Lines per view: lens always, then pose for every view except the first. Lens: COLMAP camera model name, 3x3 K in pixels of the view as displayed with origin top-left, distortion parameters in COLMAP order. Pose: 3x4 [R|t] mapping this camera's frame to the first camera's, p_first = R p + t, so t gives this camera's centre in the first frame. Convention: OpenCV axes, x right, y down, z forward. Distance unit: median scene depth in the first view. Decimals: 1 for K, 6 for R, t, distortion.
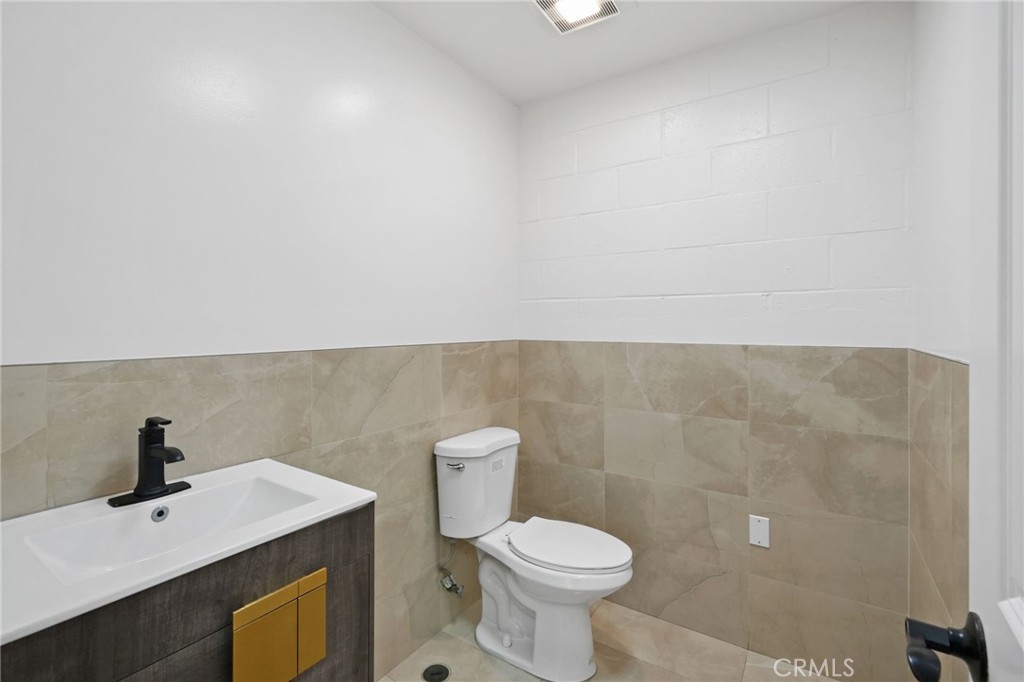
lens RADIAL K [[457.9, 0, 512.0], [0, 457.9, 341.0], [0, 0, 1]] dist [0.002680, 0.000725]
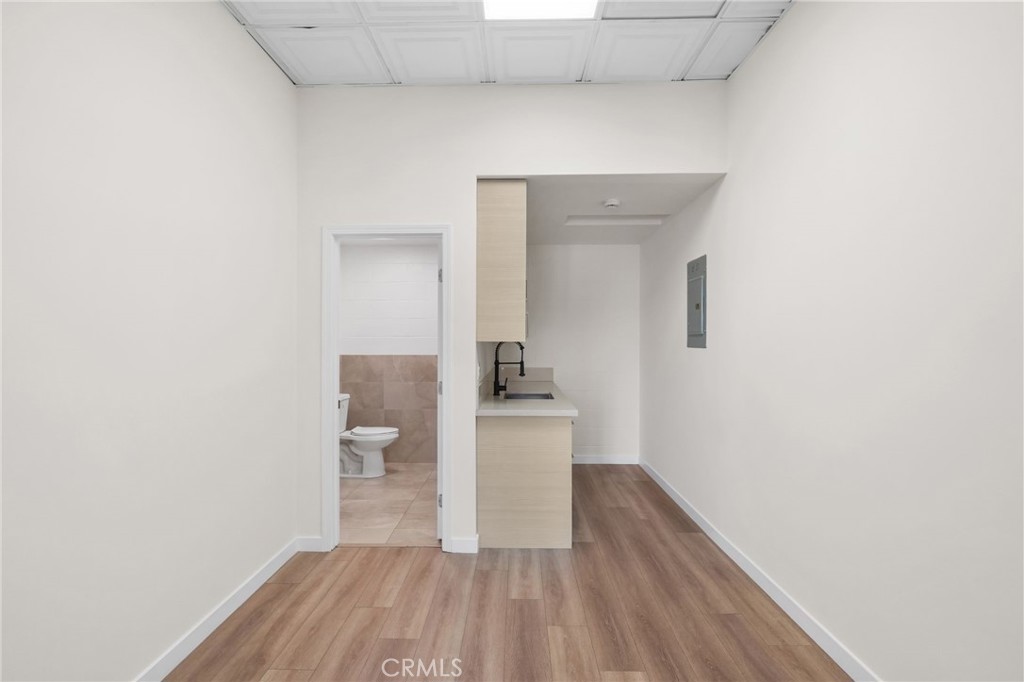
lens RADIAL K [[457.9, 0, 512.0], [0, 457.9, 341.0], [0, 0, 1]] dist [0.002680, 0.000725]
pose [[0.845805, 0.002273, 0.533488, -0.557801], [0.016408, 0.999407, -0.030272, 0.014054], [-0.533240, 0.034358, 0.845266, -1.519230]]
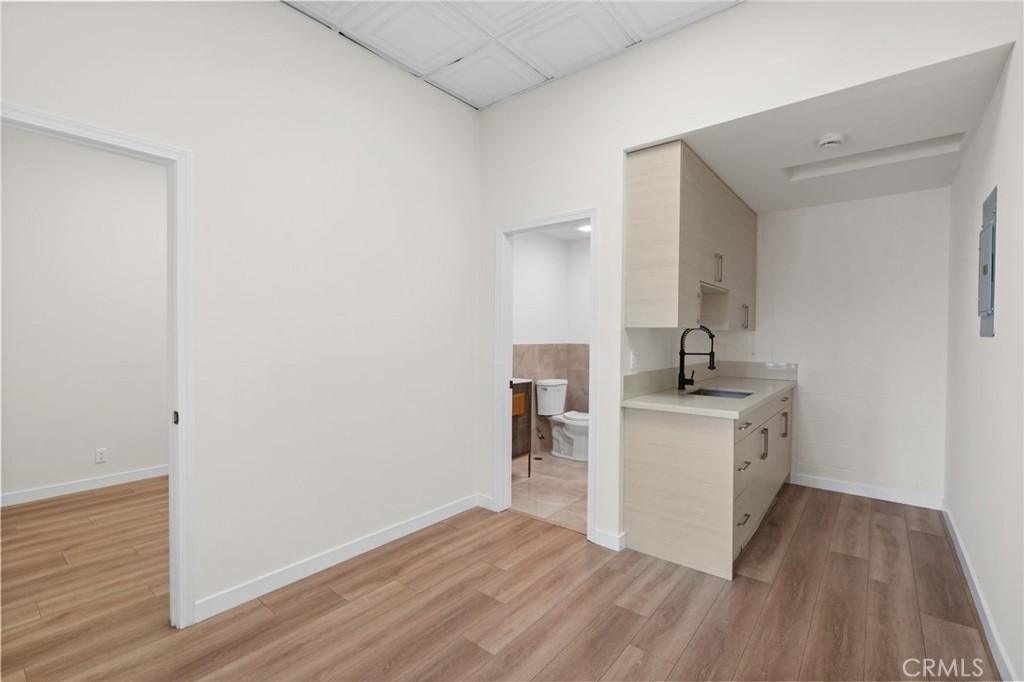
lens RADIAL K [[457.9, 0, 512.0], [0, 457.9, 341.0], [0, 0, 1]] dist [0.002680, 0.000725]
pose [[0.995383, 0.007776, -0.095666, -0.051083], [-0.009863, 0.999723, -0.021361, 0.044206], [0.095474, 0.022206, 0.995184, -1.620829]]
